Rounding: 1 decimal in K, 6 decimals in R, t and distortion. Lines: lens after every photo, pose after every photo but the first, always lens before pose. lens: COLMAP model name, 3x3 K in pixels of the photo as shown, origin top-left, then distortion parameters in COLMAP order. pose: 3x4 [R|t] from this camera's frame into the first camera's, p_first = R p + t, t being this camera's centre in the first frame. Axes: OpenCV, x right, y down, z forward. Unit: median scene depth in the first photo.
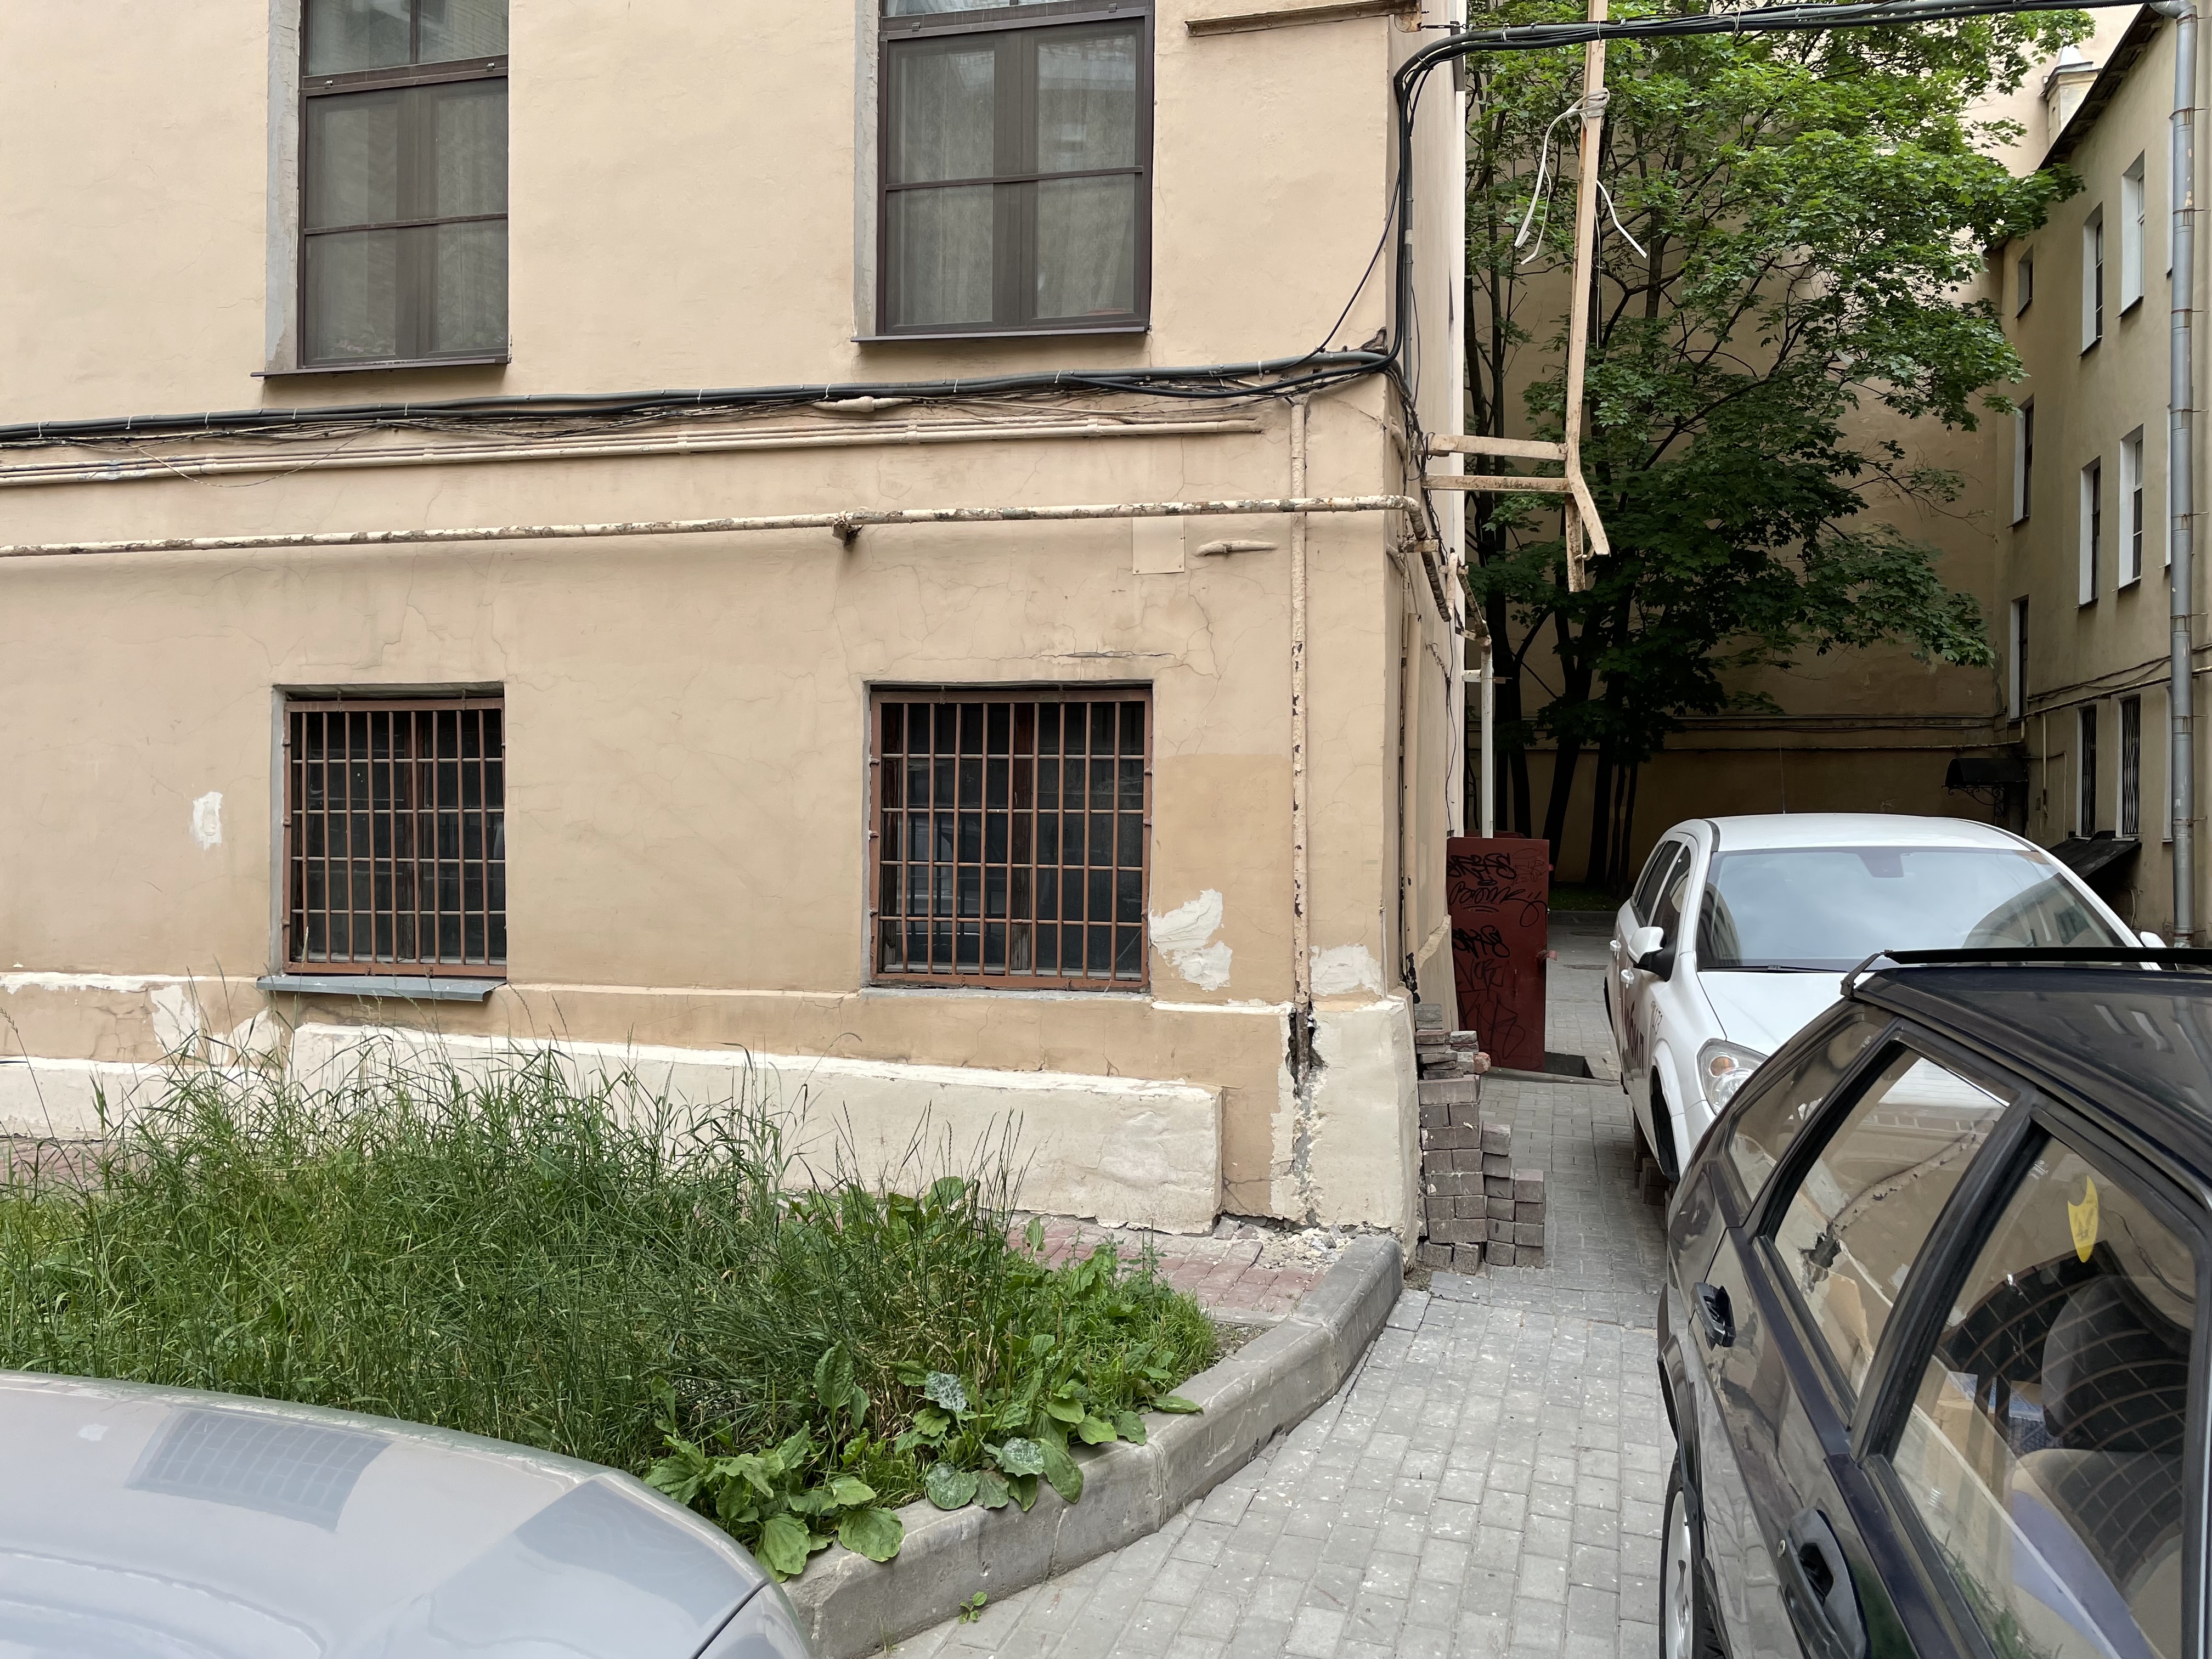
lens RADIAL K [[1808.1, 0, 1106.0], [0, 1808.1, 829.5], [0, 0, 1]] dist [0.051763, -0.002412]
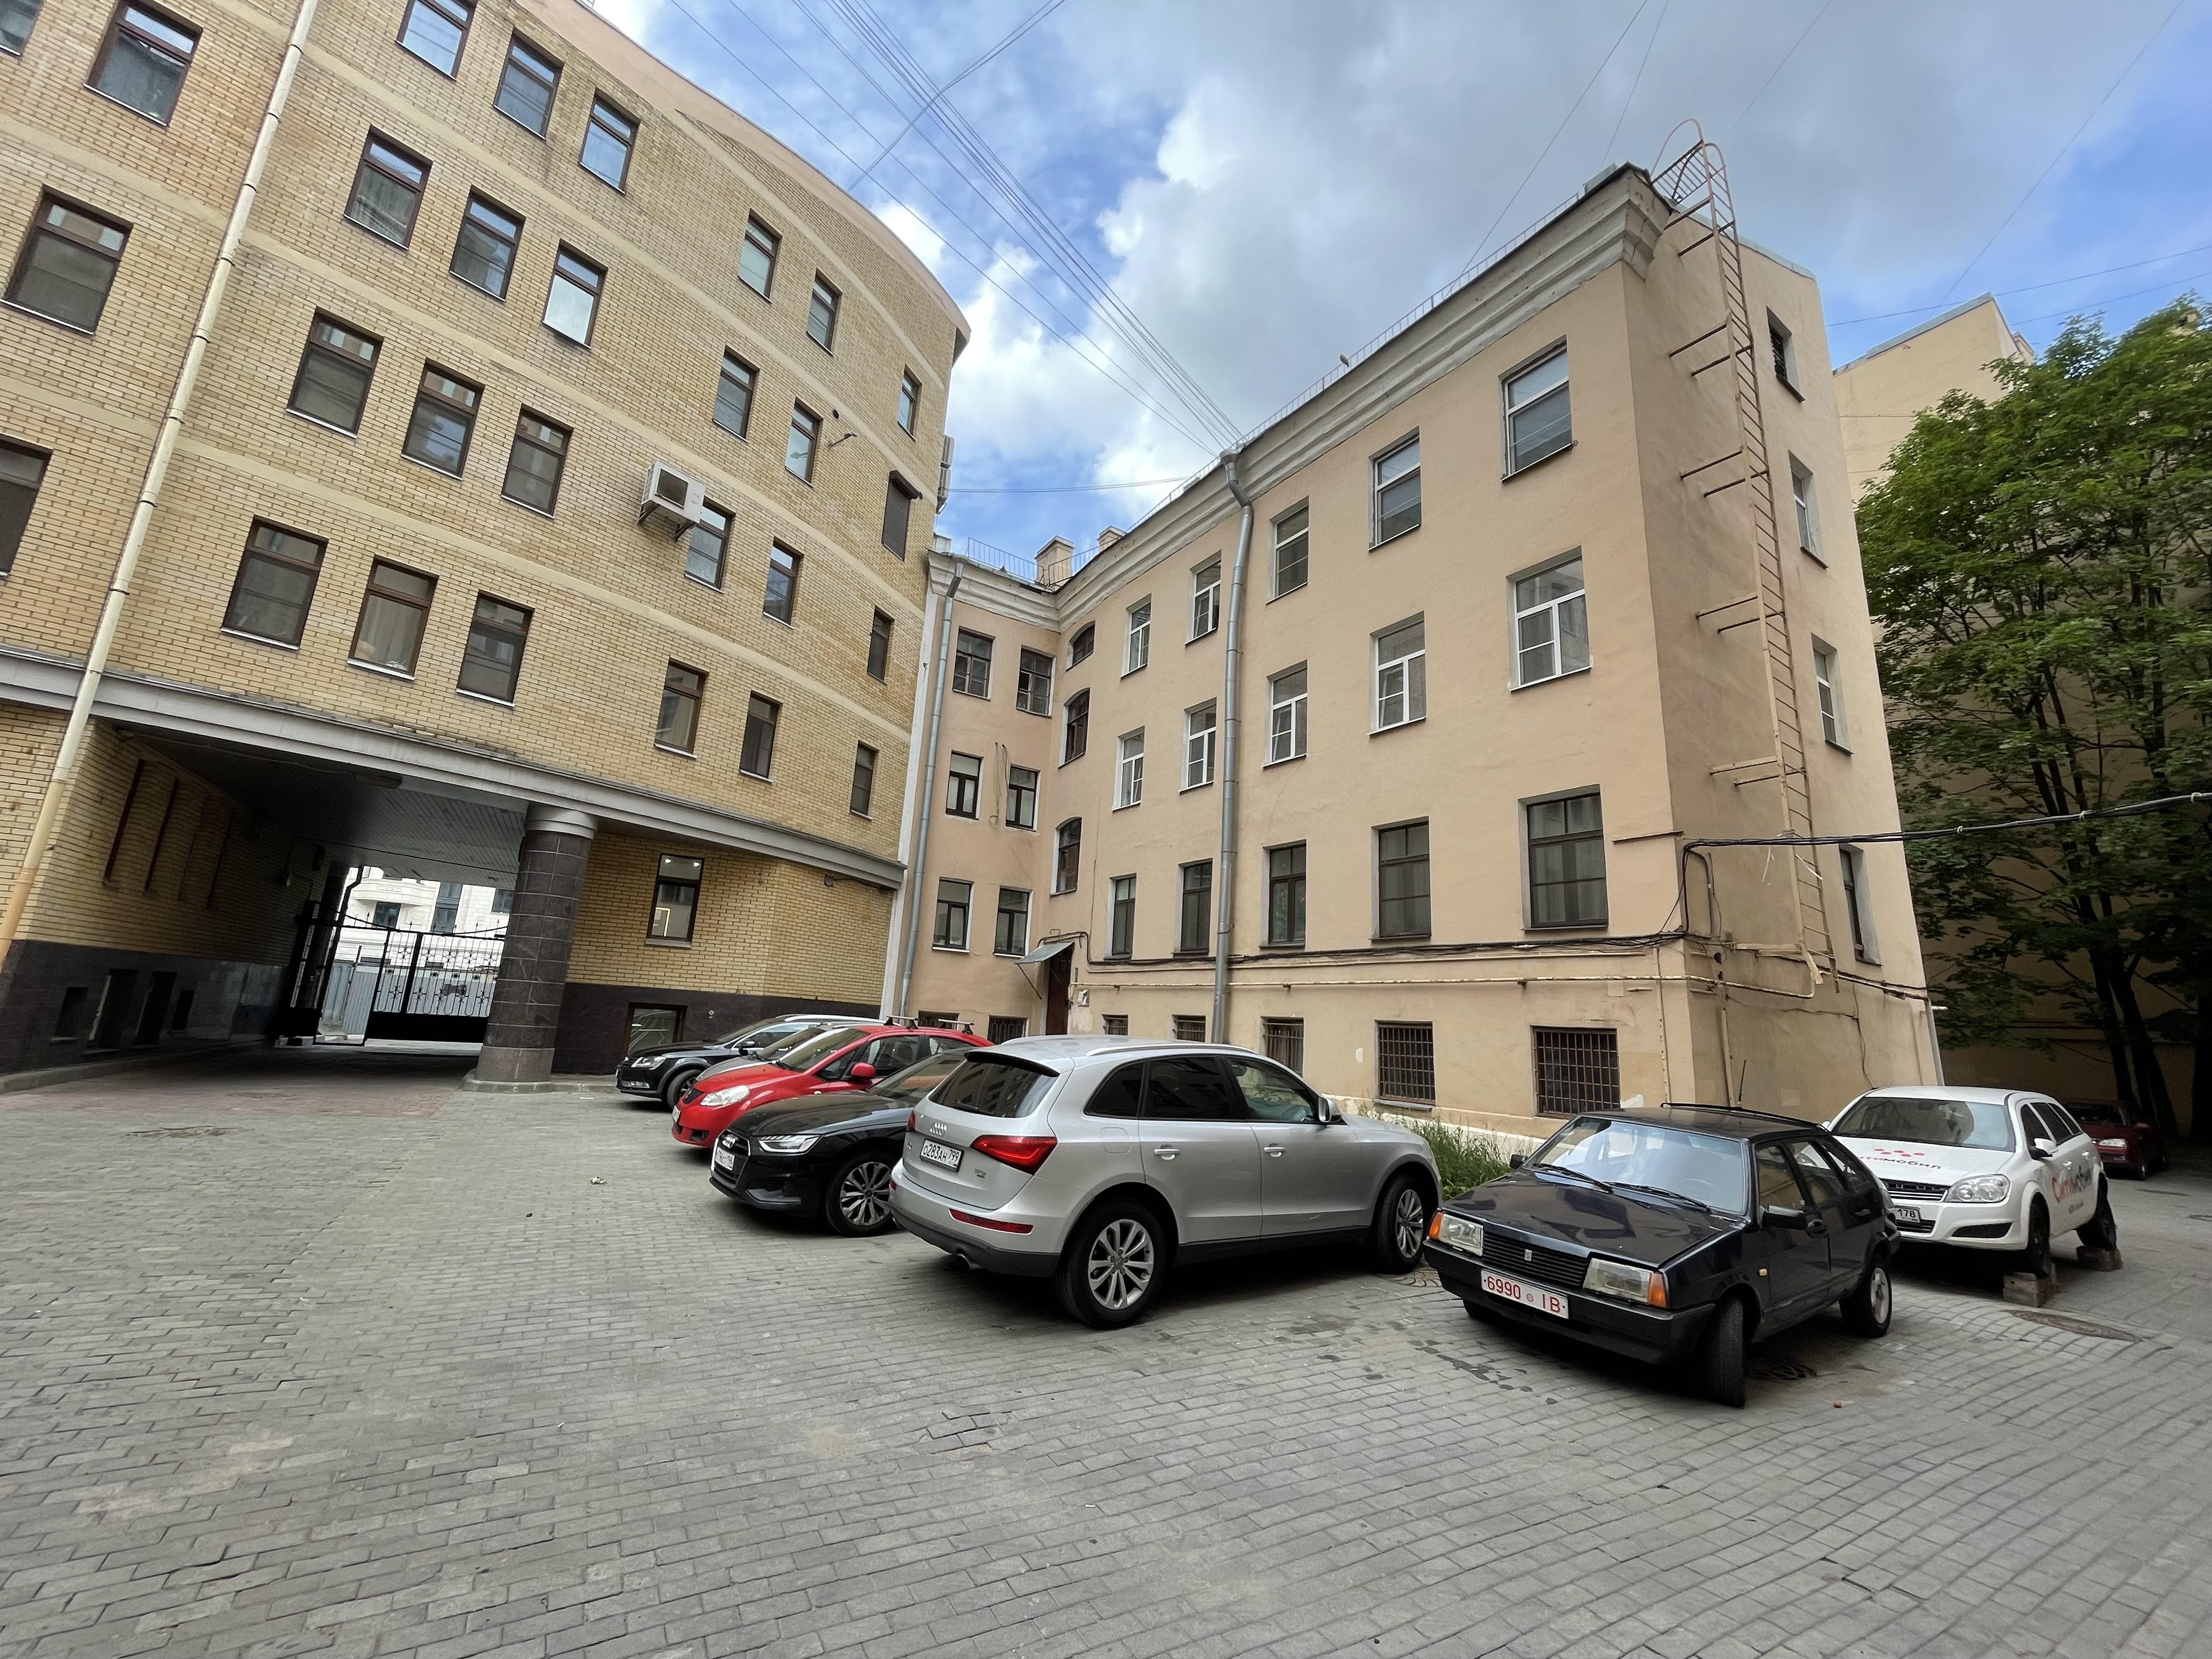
lens RADIAL K [[882.0, 0, 1106.0], [0, 882.0, 829.5], [0, 0, 1]] dist [0.000708, 0.000017]
pose [[0.746943, -0.114900, -0.654884, 0.414741], [-0.052139, 0.971800, -0.229972, -0.014120], [0.662840, 0.205921, 0.719888, -0.856488]]
